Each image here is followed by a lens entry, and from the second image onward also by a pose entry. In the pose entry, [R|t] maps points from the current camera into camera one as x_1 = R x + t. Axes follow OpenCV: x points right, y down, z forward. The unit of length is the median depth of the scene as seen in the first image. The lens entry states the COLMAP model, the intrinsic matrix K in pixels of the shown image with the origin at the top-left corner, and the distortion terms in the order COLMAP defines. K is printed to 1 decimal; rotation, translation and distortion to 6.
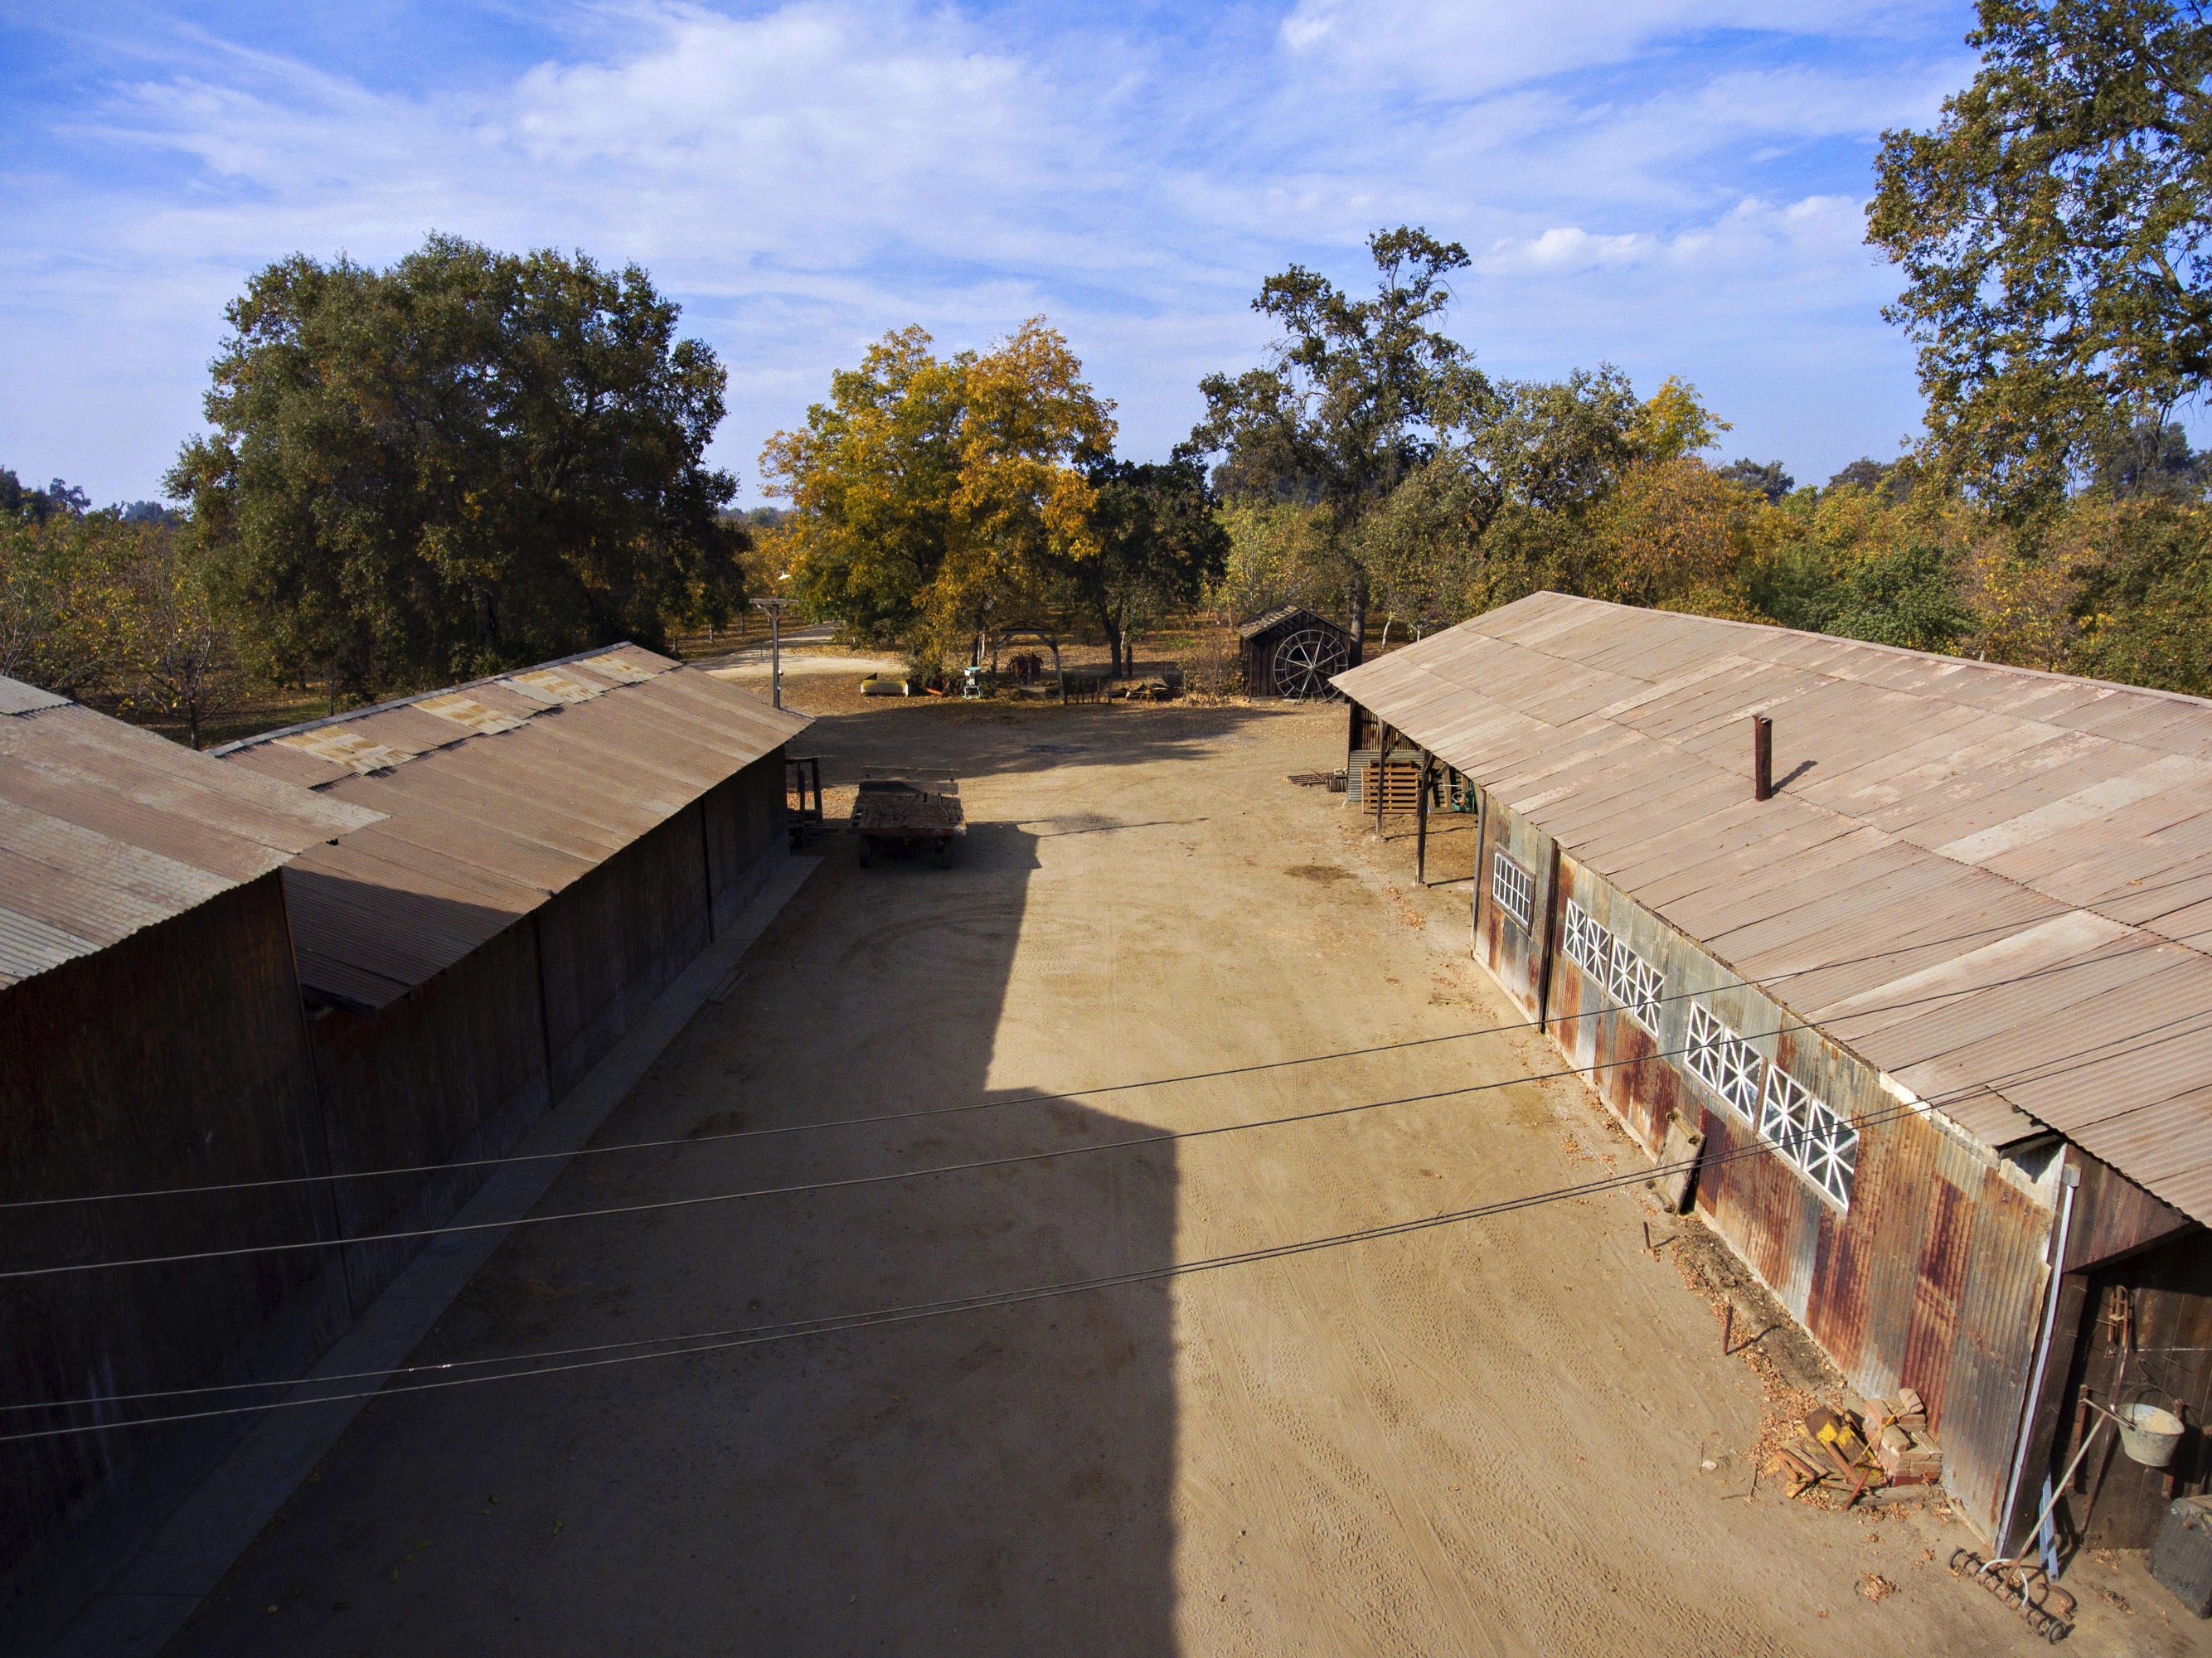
lens RADIAL K [[1299.3, 0, 1129.8], [0, 1299.3, 829.9], [0, 0, 1]] dist [-0.018924, 0.001217]
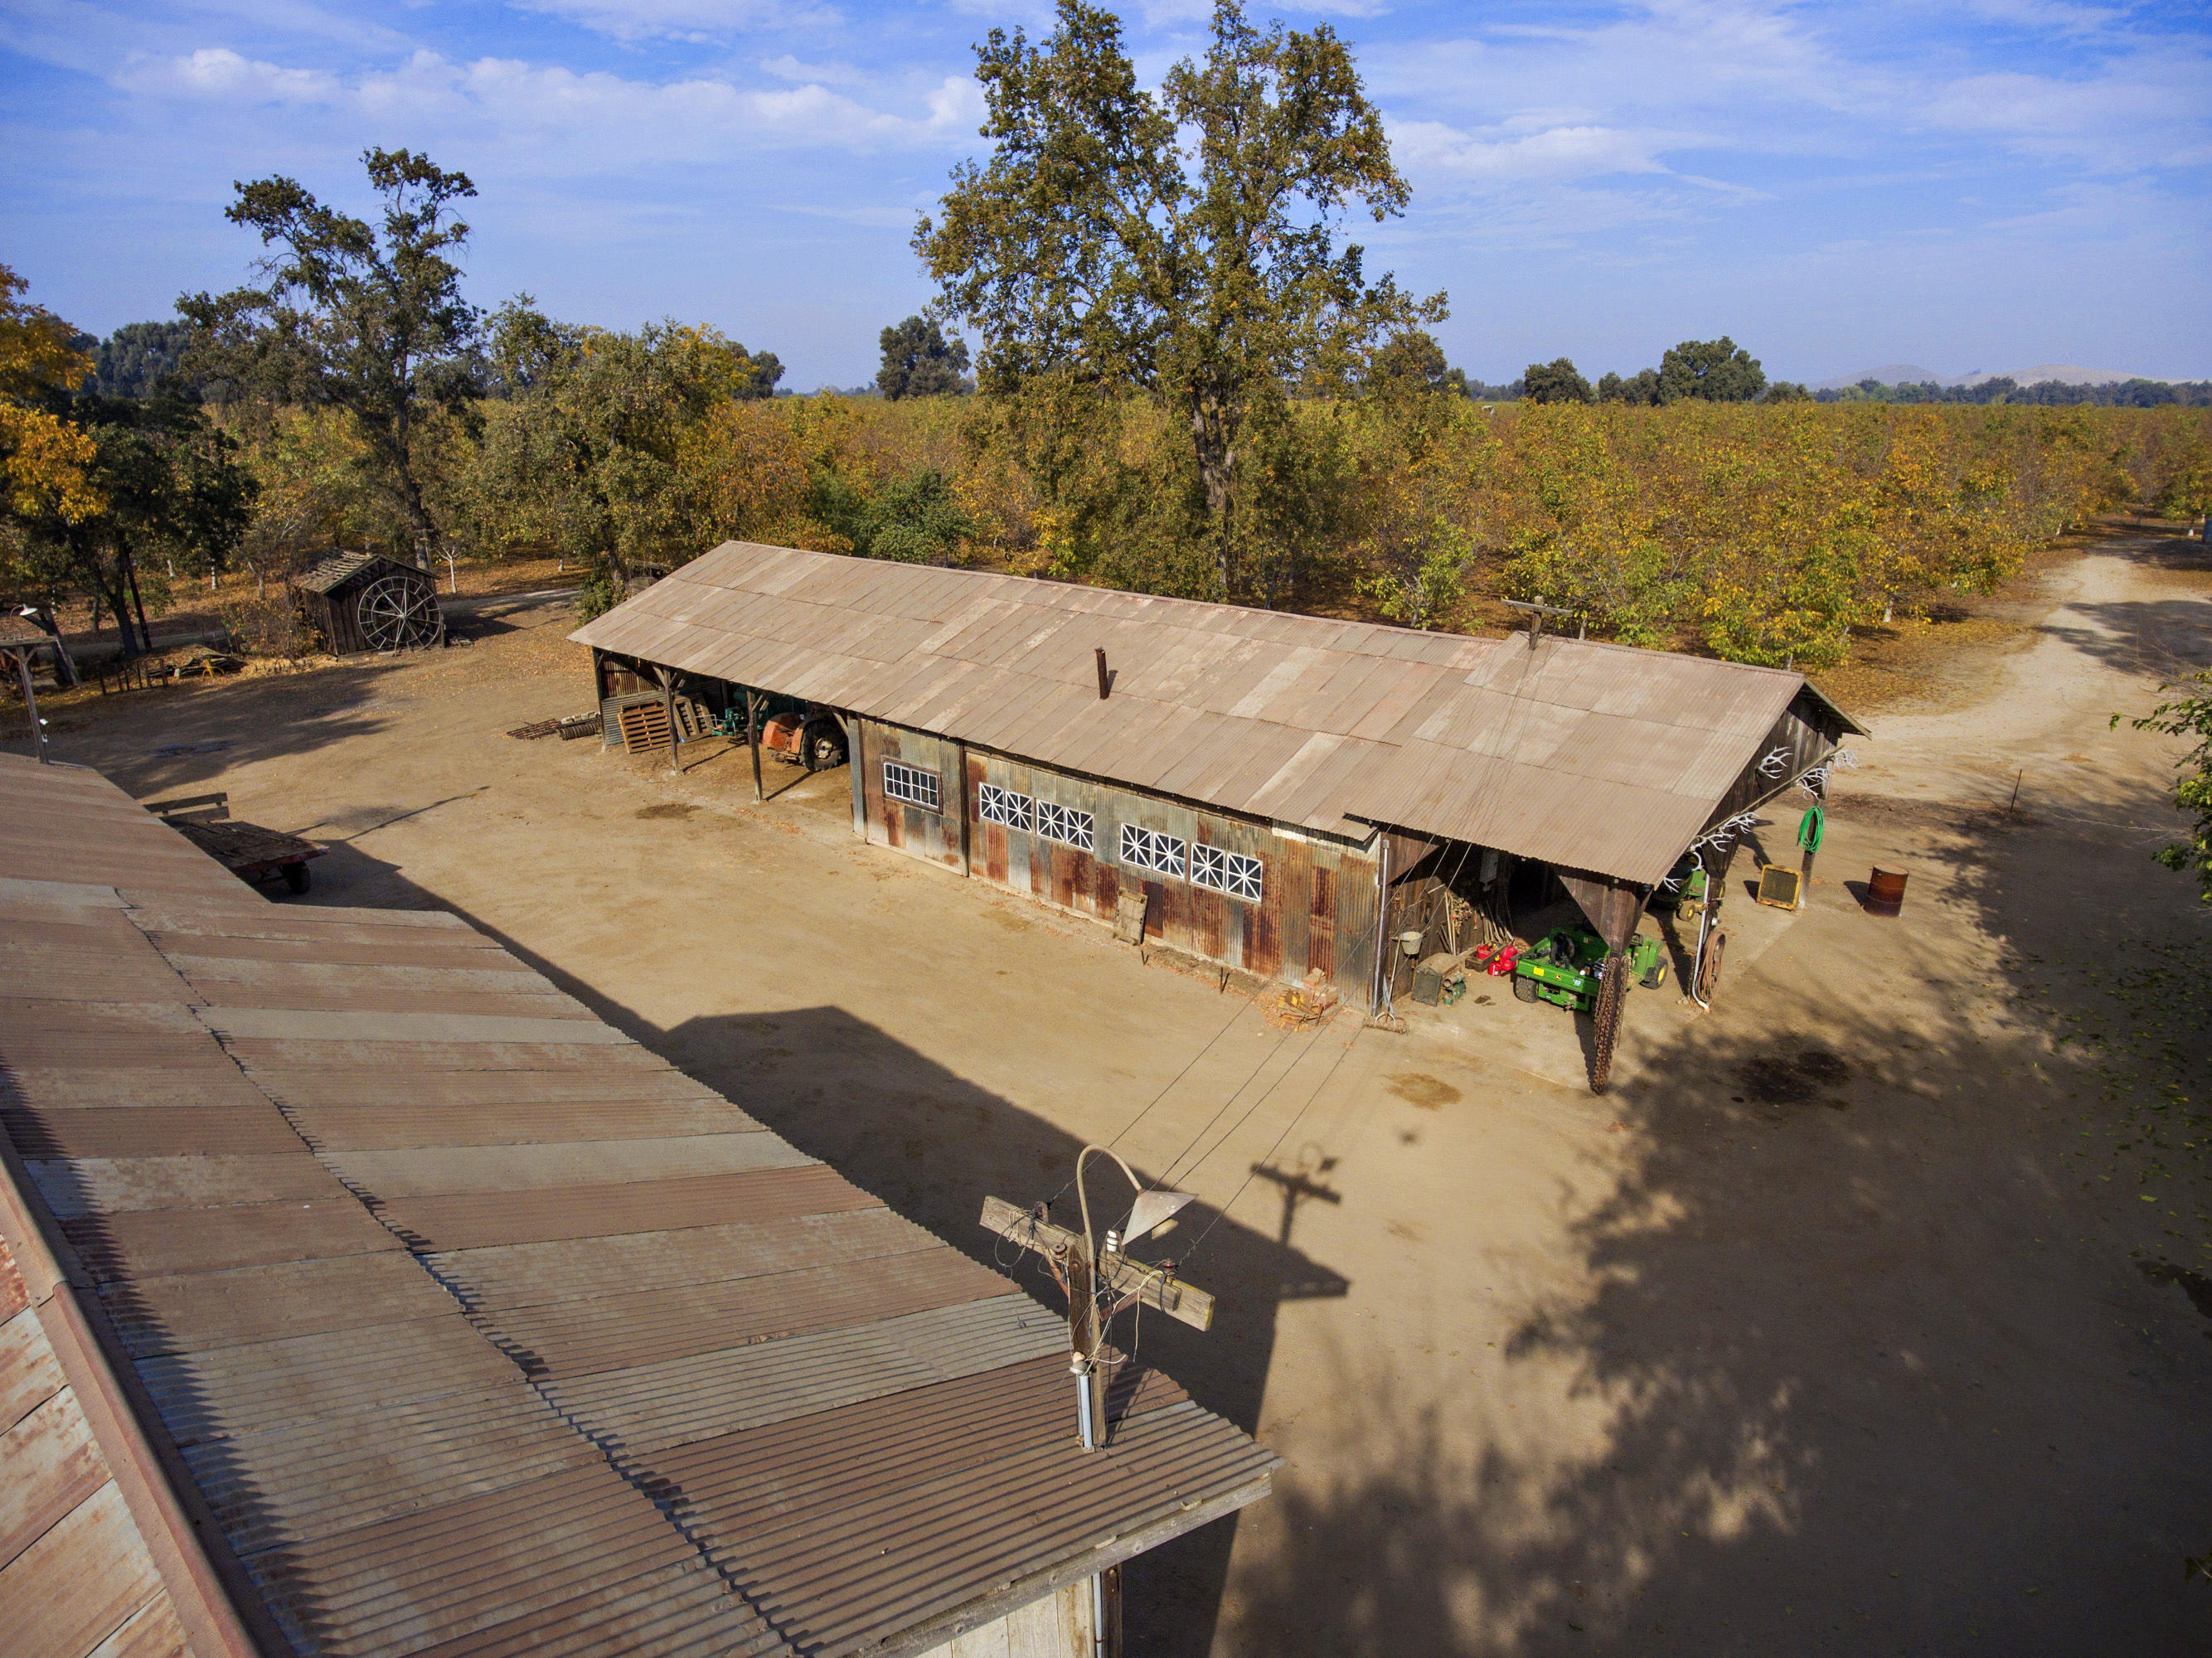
lens RADIAL K [[1299.3, 0, 1129.8], [0, 1299.3, 829.9], [0, 0, 1]] dist [-0.018924, 0.001217]
pose [[0.682352, -0.230650, 0.693684, -0.610409], [0.166734, 0.973013, 0.159517, -0.106672], [-0.711756, 0.006814, 0.702394, -0.171840]]
